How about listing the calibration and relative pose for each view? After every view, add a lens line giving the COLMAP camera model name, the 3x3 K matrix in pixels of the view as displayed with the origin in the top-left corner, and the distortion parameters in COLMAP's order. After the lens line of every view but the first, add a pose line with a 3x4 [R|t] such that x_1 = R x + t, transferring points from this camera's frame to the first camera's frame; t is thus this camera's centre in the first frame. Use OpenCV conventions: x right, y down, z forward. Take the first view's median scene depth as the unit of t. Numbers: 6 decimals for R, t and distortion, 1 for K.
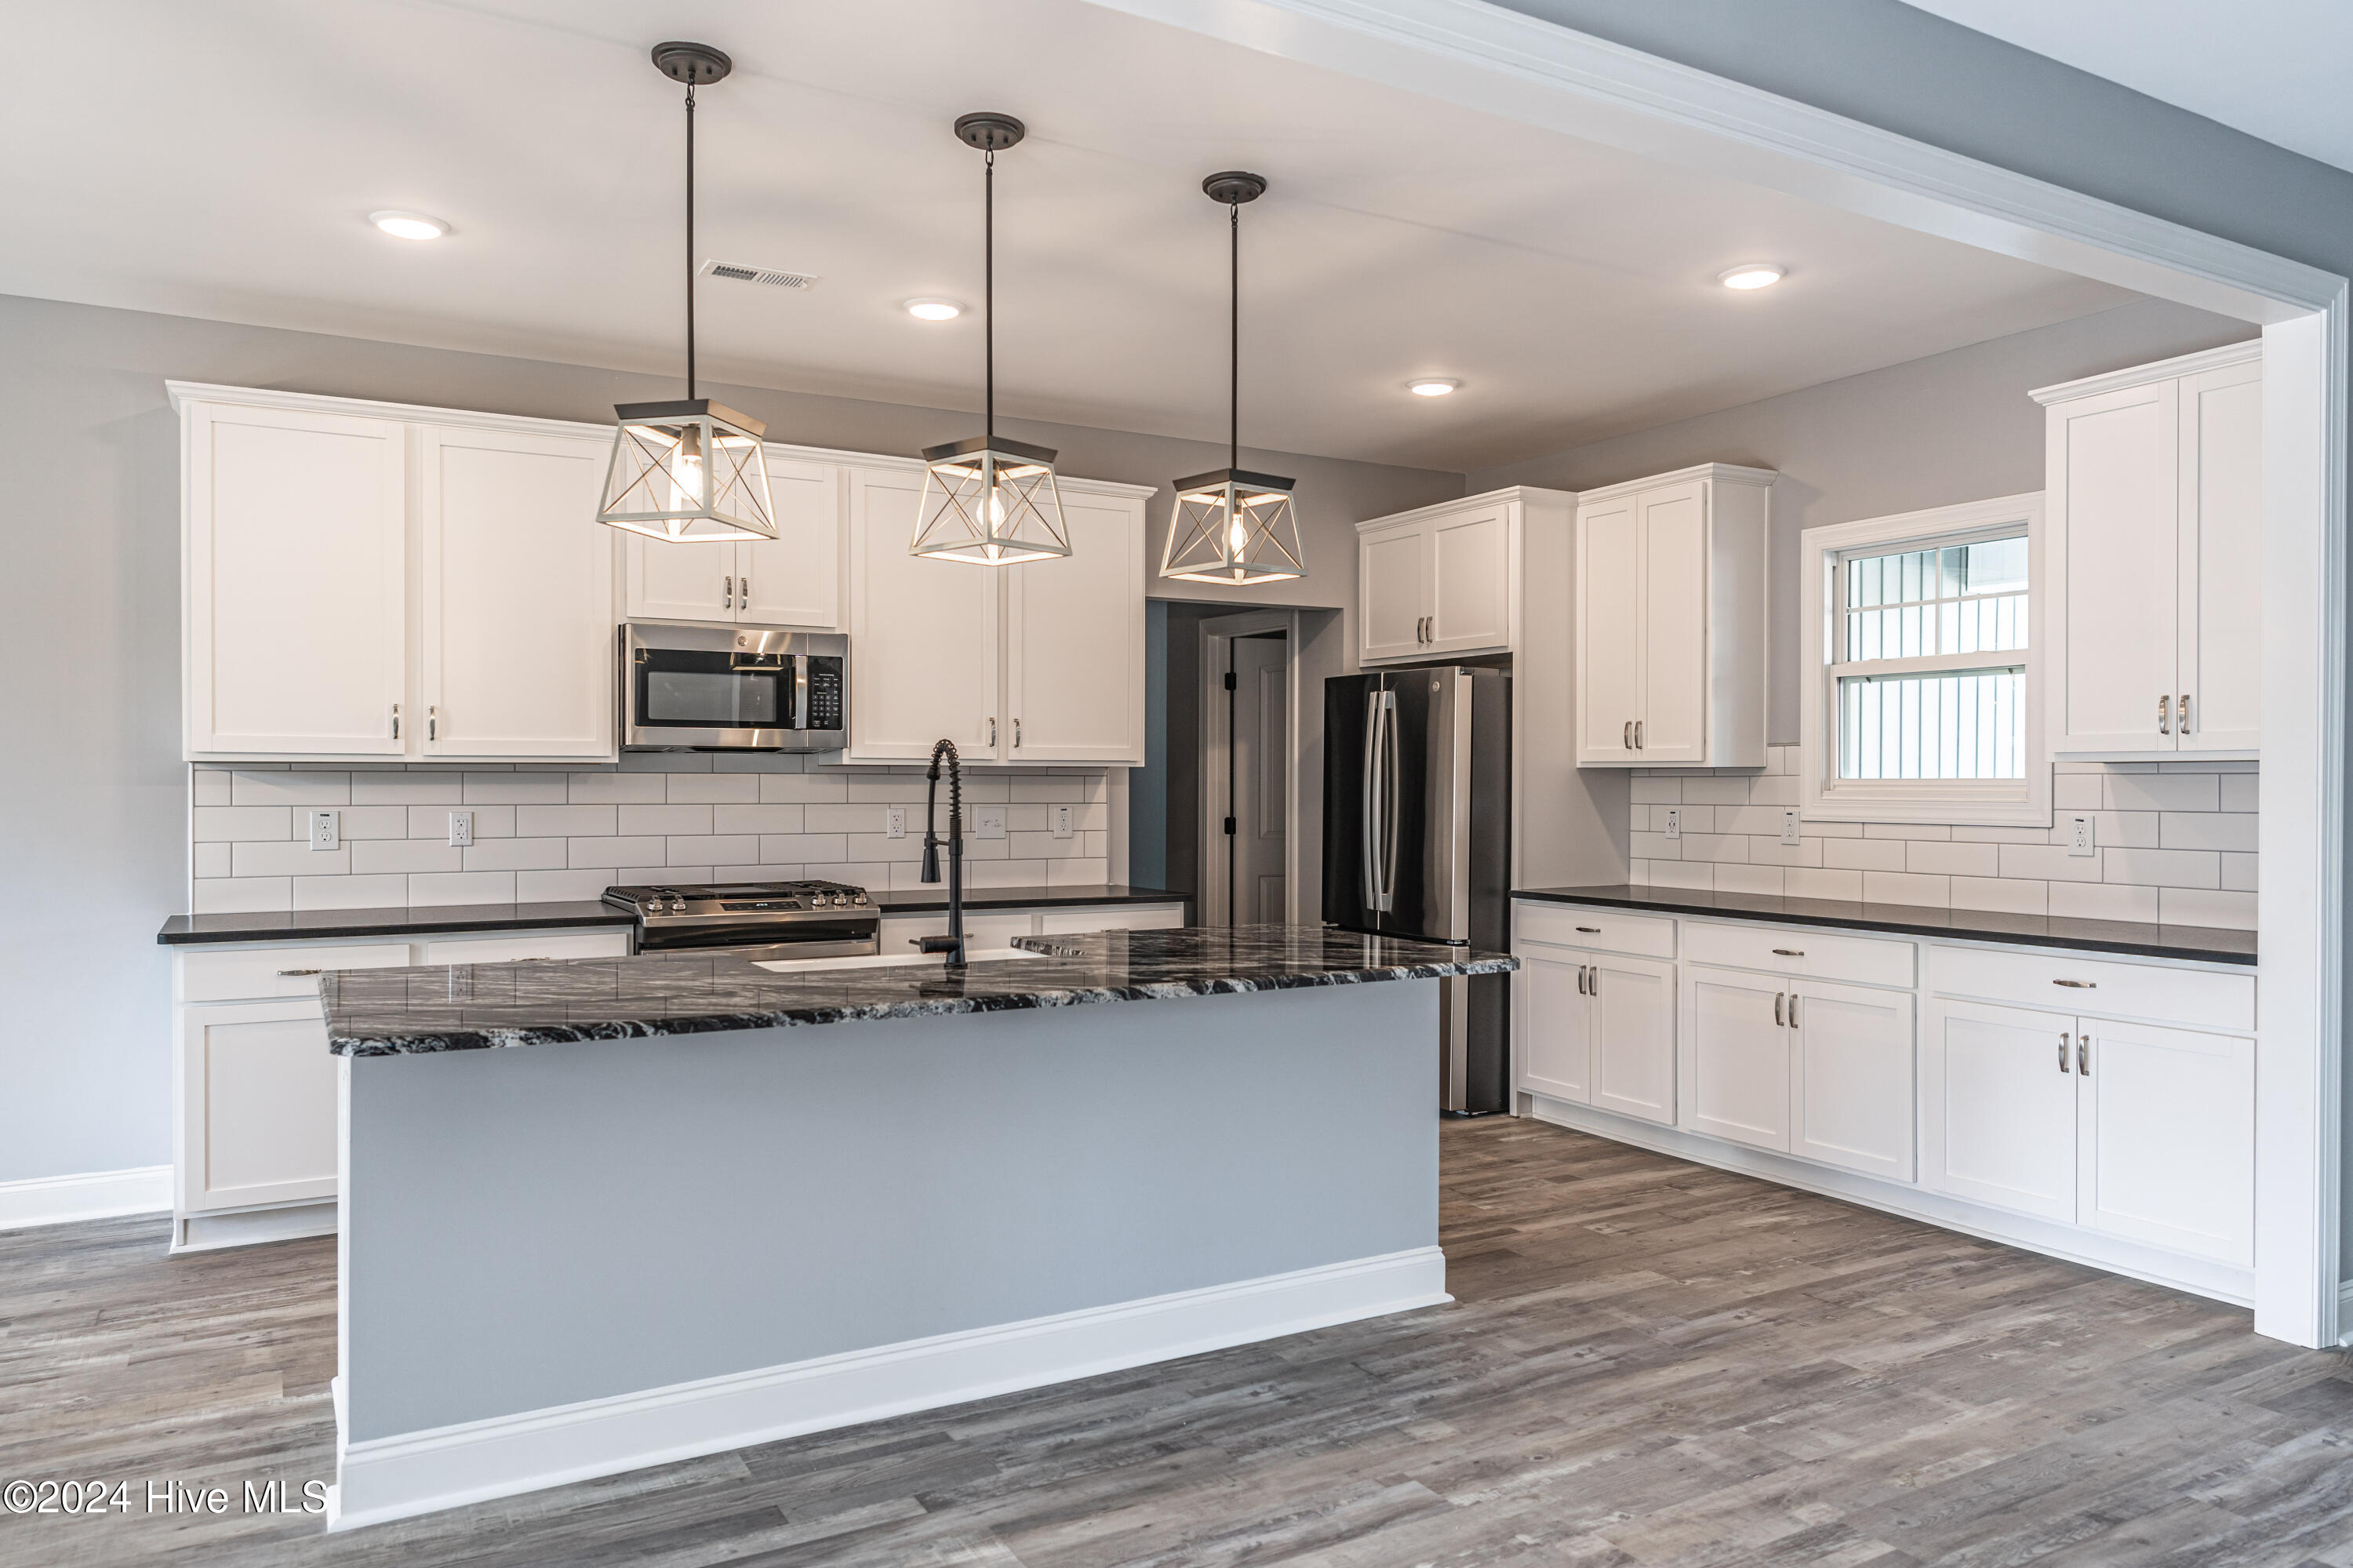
lens RADIAL K [[1557.0, 0, 1161.2], [0, 1557.0, 783.1], [0, 0, 1]] dist [-0.001404, 0.001355]
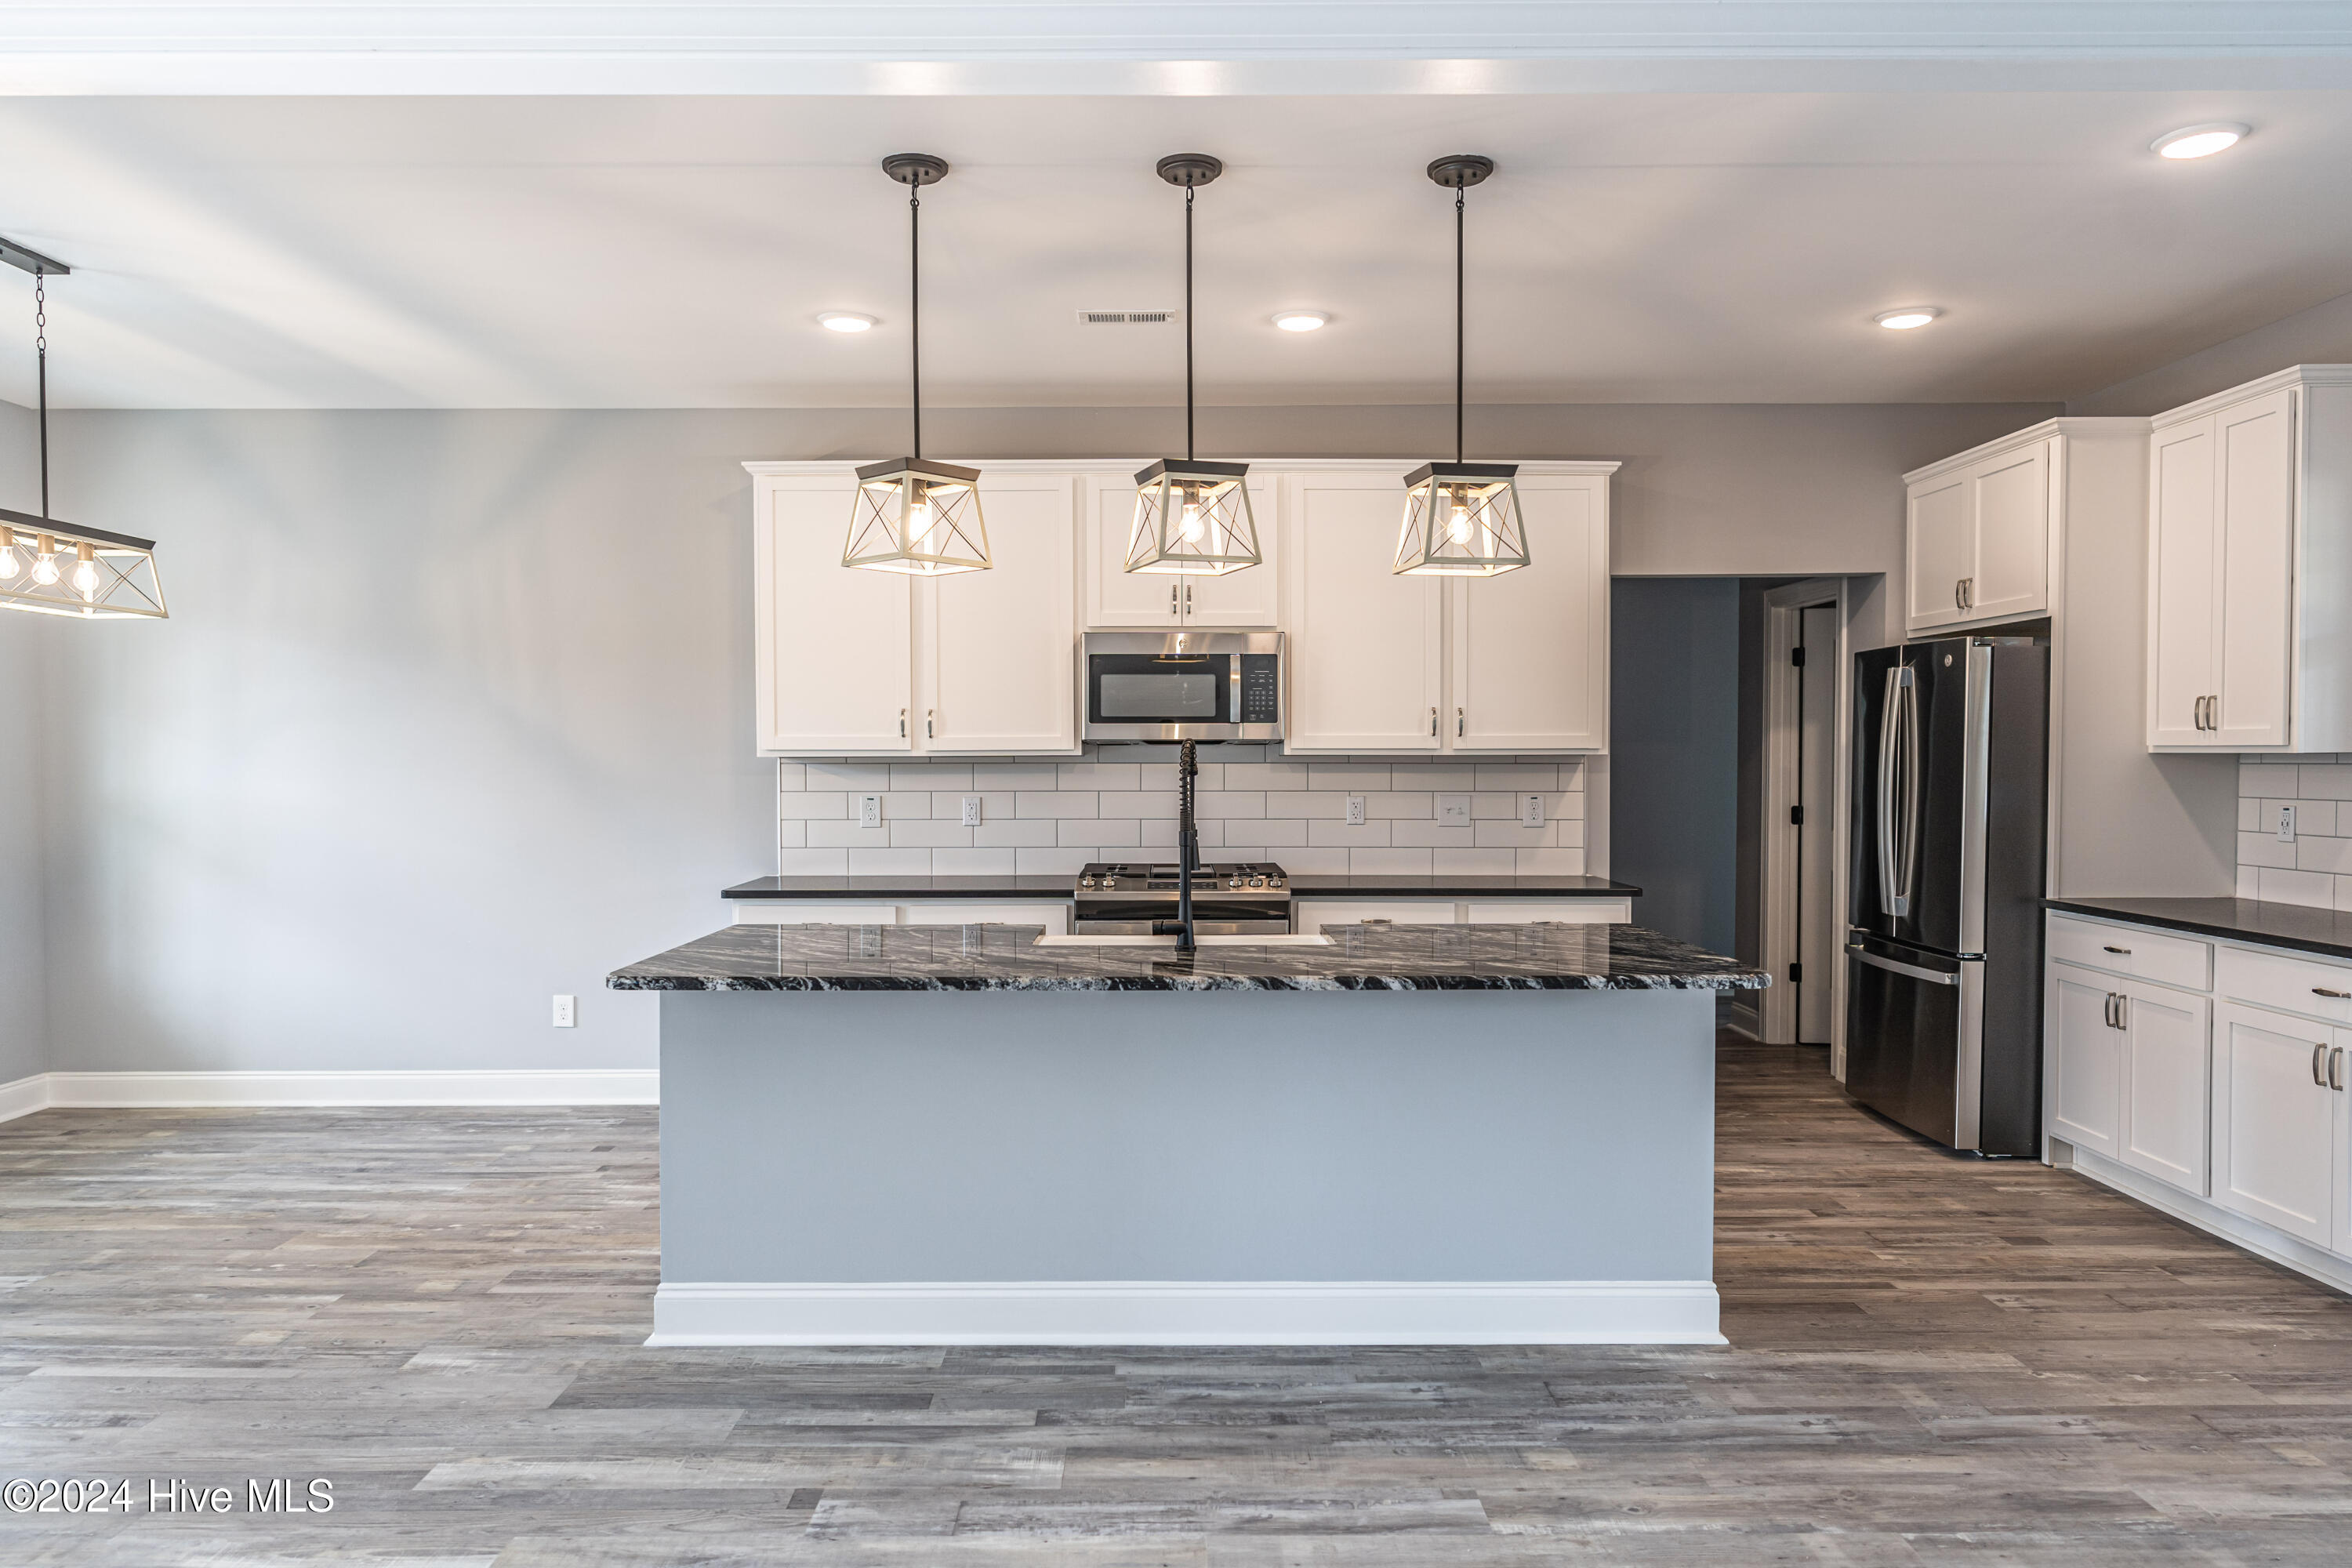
lens RADIAL K [[1556.3, 0, 1152.3], [0, 1556.3, 791.0], [0, 0, 1]] dist [-0.001404, 0.001355]
pose [[0.871930, 0.006905, -0.489581, 0.311621], [0.003046, 0.999805, 0.019526, -0.010915], [0.489620, -0.018517, 0.871739, 0.038779]]
